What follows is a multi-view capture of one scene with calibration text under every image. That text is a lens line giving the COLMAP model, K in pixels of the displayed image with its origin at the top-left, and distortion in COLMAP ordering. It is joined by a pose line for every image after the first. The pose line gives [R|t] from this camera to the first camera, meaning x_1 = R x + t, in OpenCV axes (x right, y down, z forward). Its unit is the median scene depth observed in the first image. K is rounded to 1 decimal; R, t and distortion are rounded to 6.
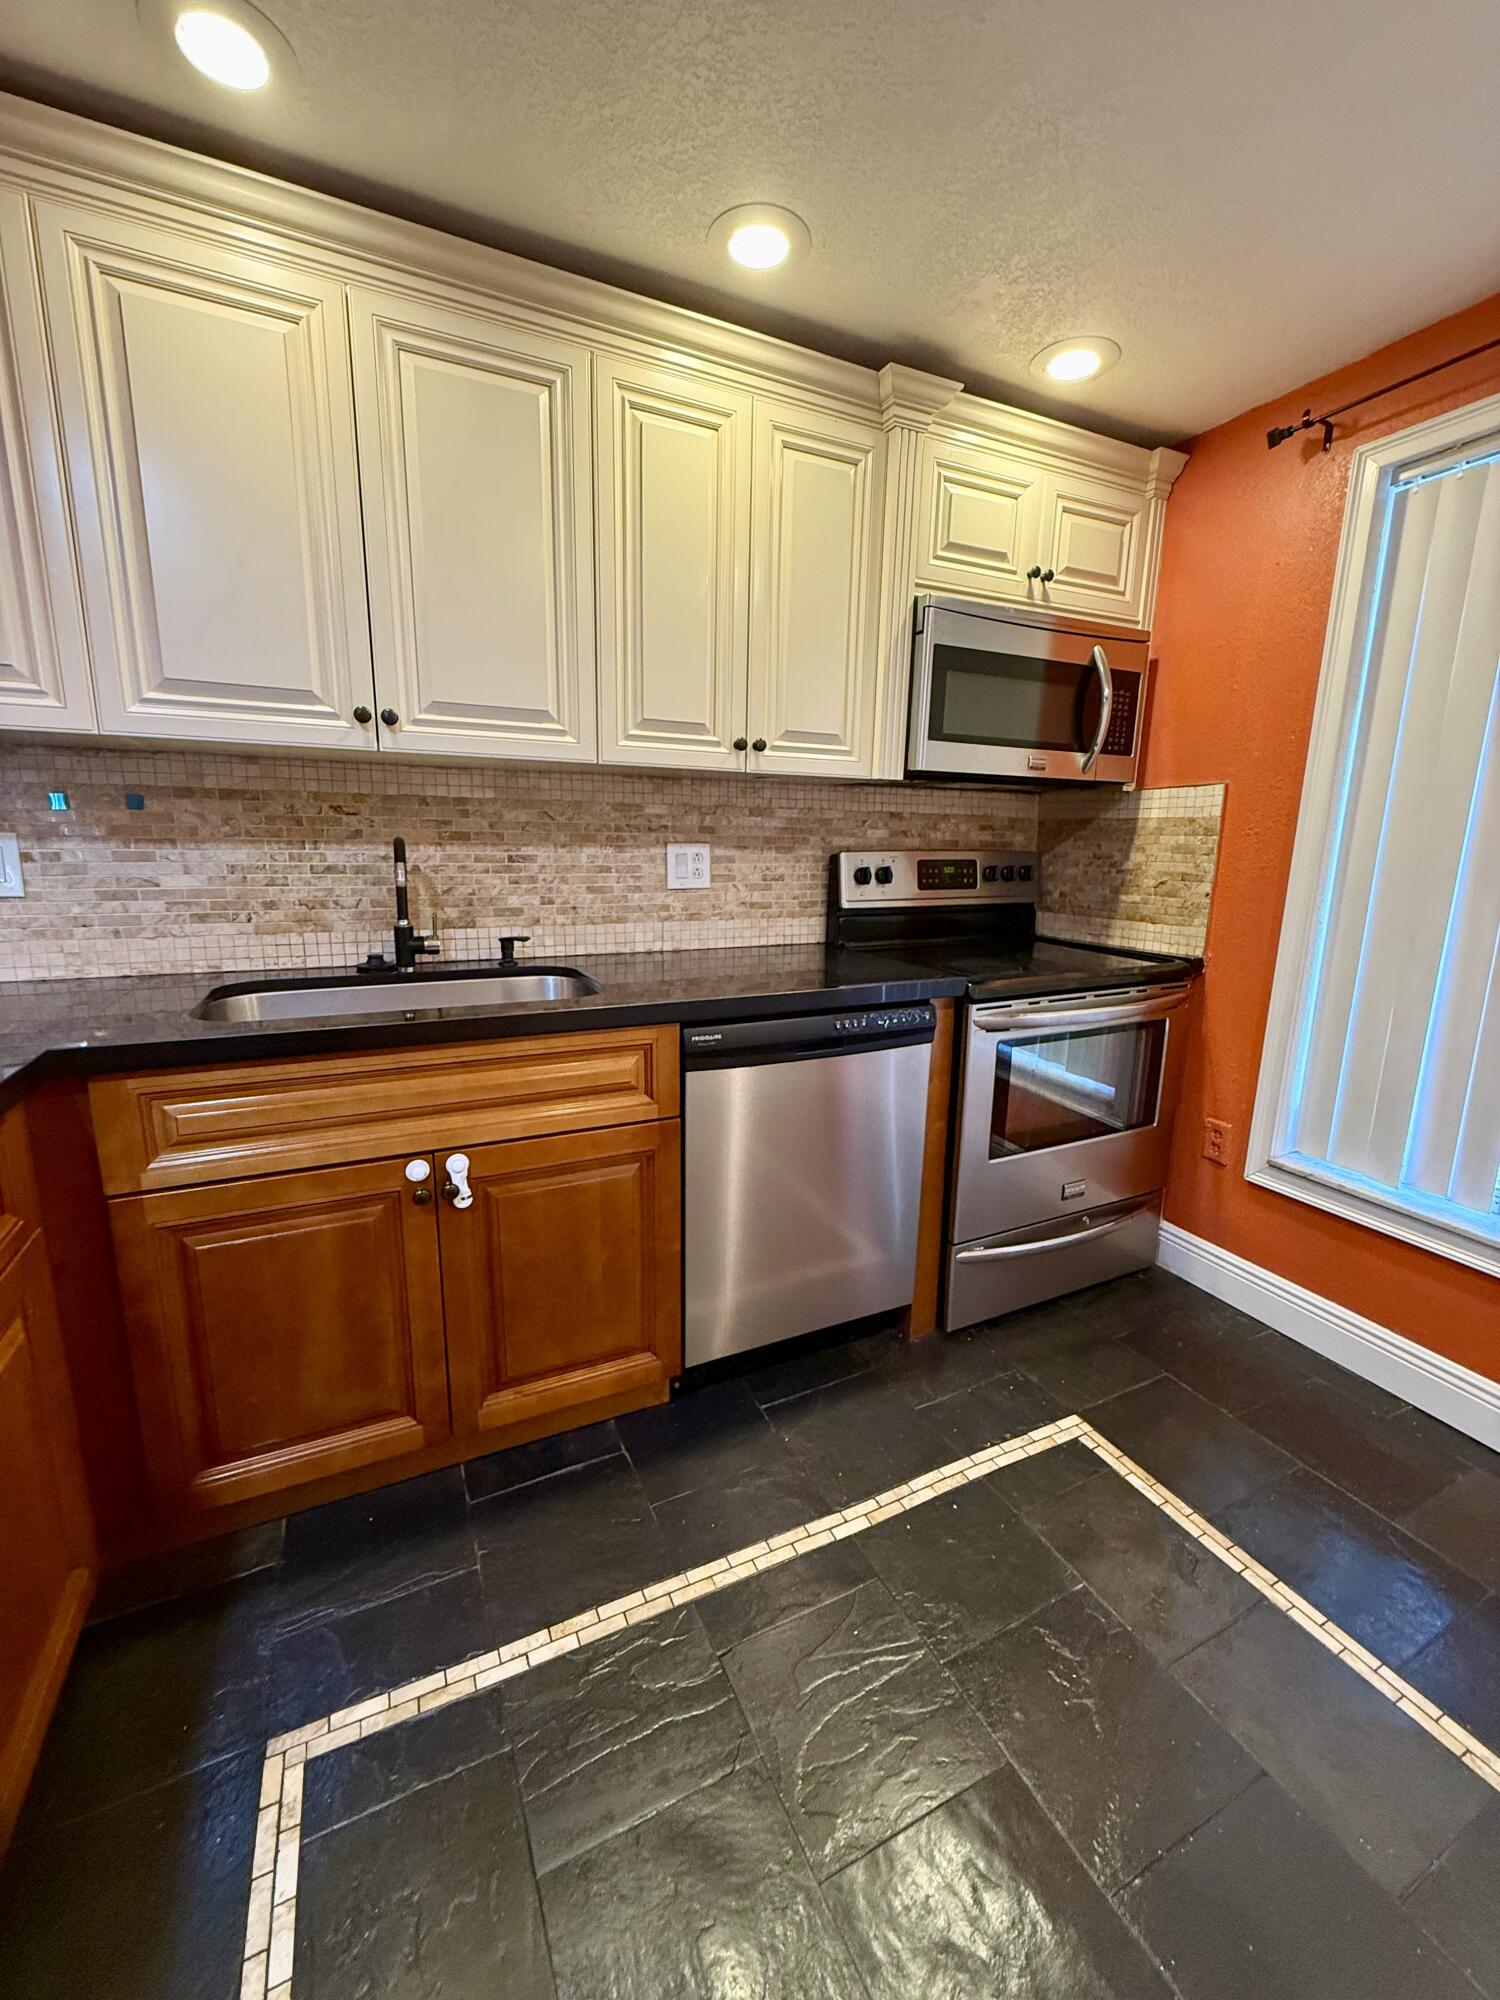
lens RADIAL K [[807.2, 0, 753.5], [0, 807.2, 1001.2], [0, 0, 1]] dist [-0.000434, 0.000047]
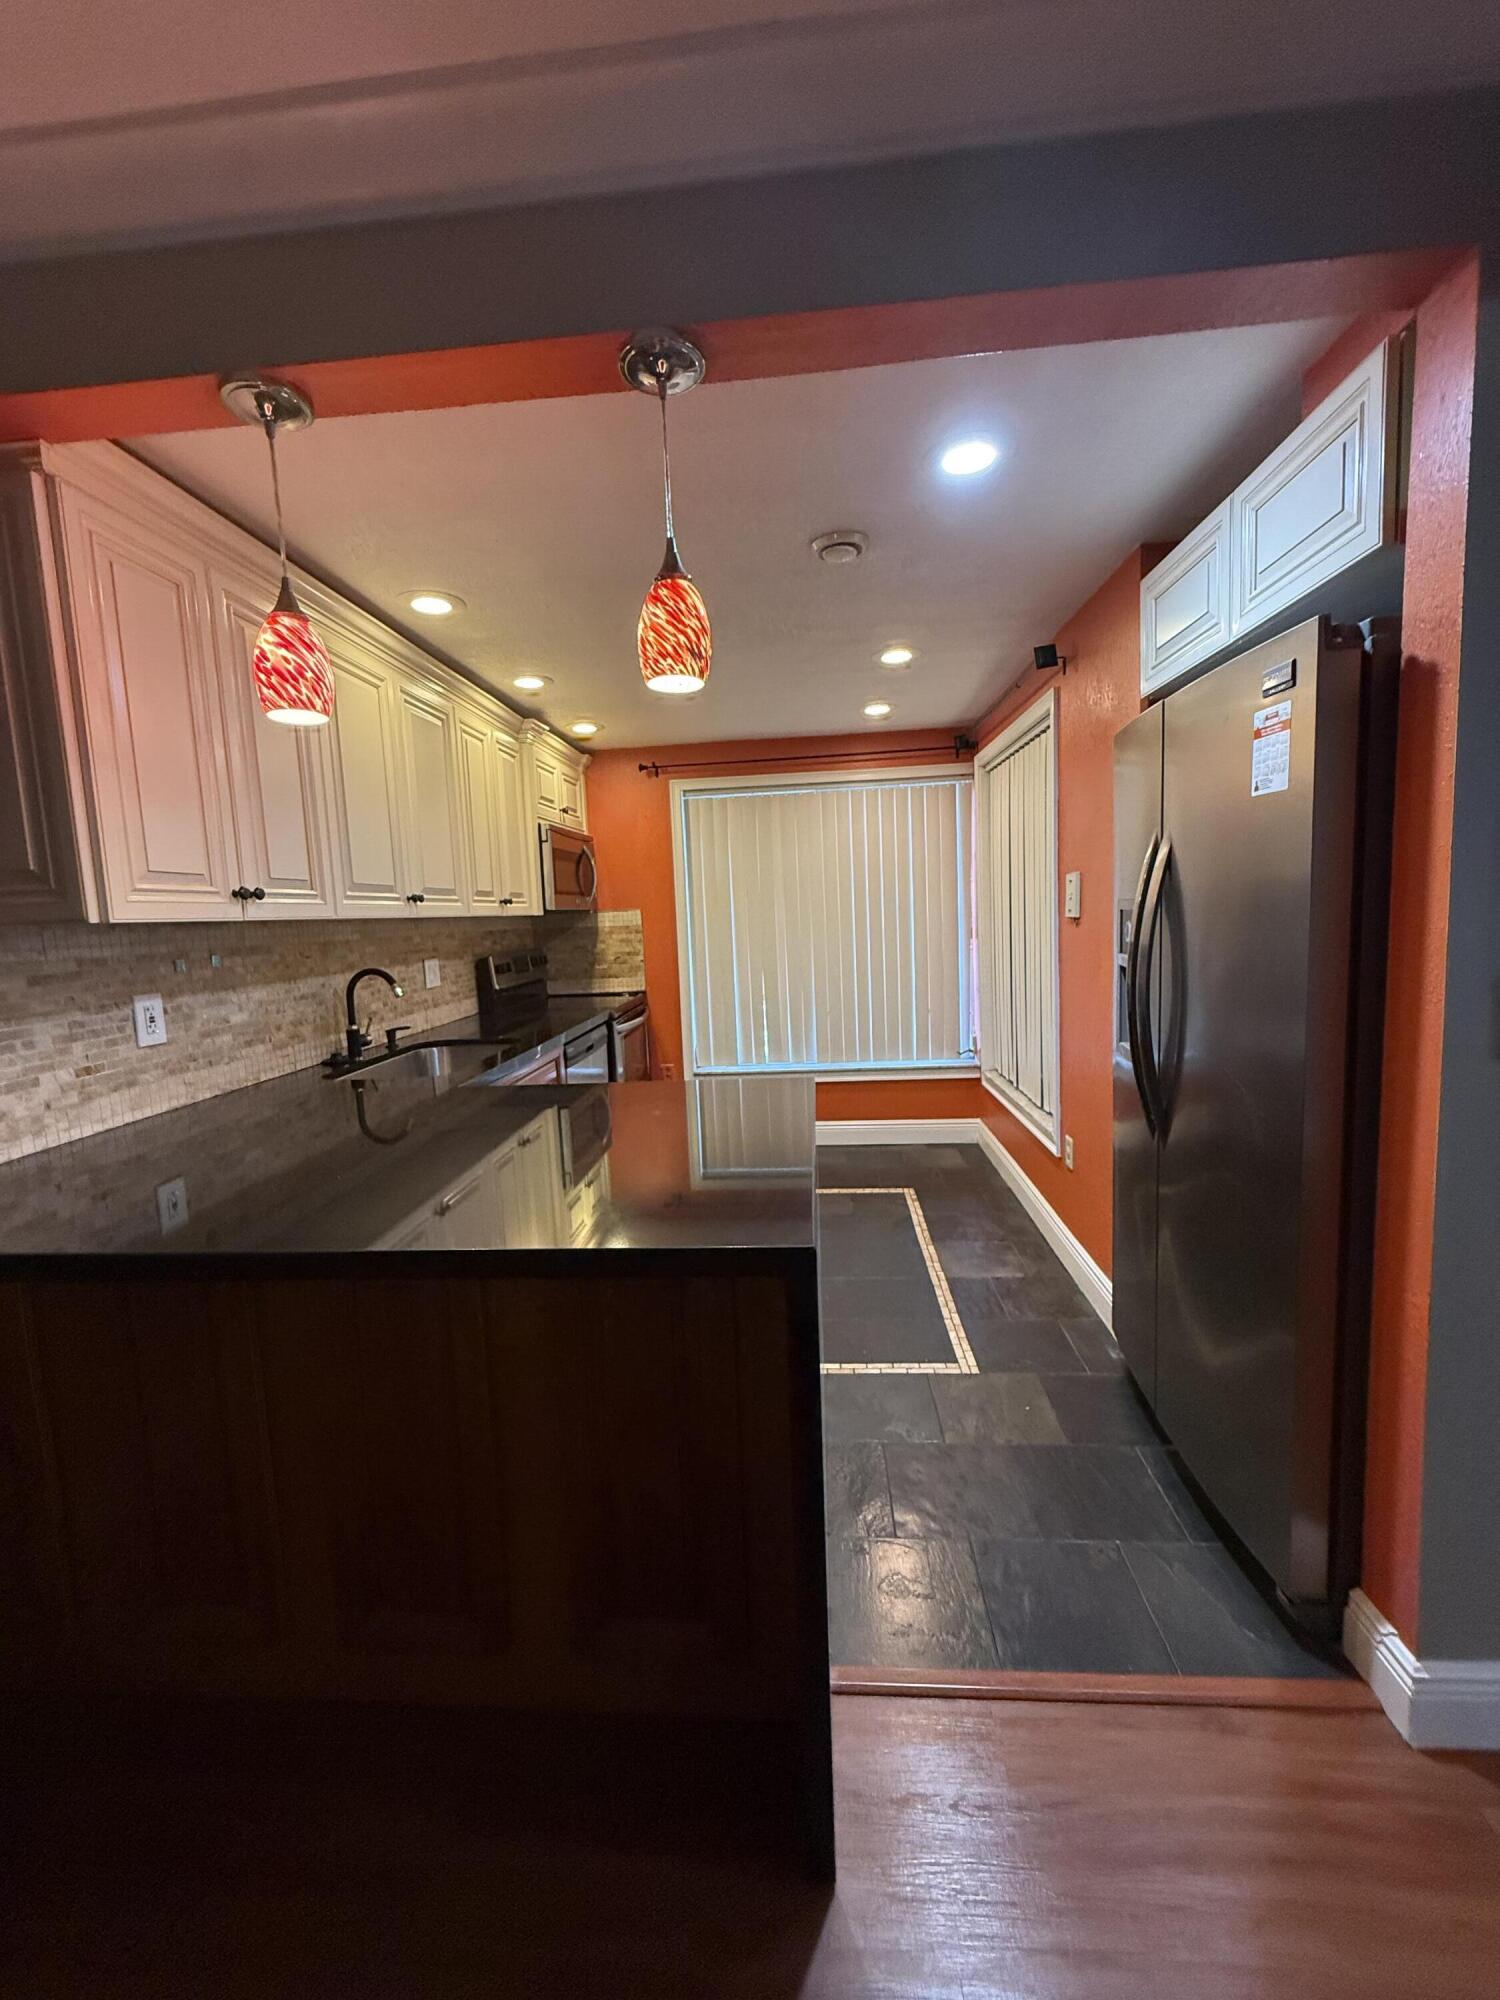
lens RADIAL K [[807.2, 0, 746.4], [0, 807.2, 997.4], [0, 0, 1]] dist [-0.000434, 0.000047]
pose [[0.503115, -0.129638, 0.854441, -1.261898], [0.221337, 0.975038, 0.017606, -0.016969], [-0.835395, 0.180262, 0.519250, -0.347590]]
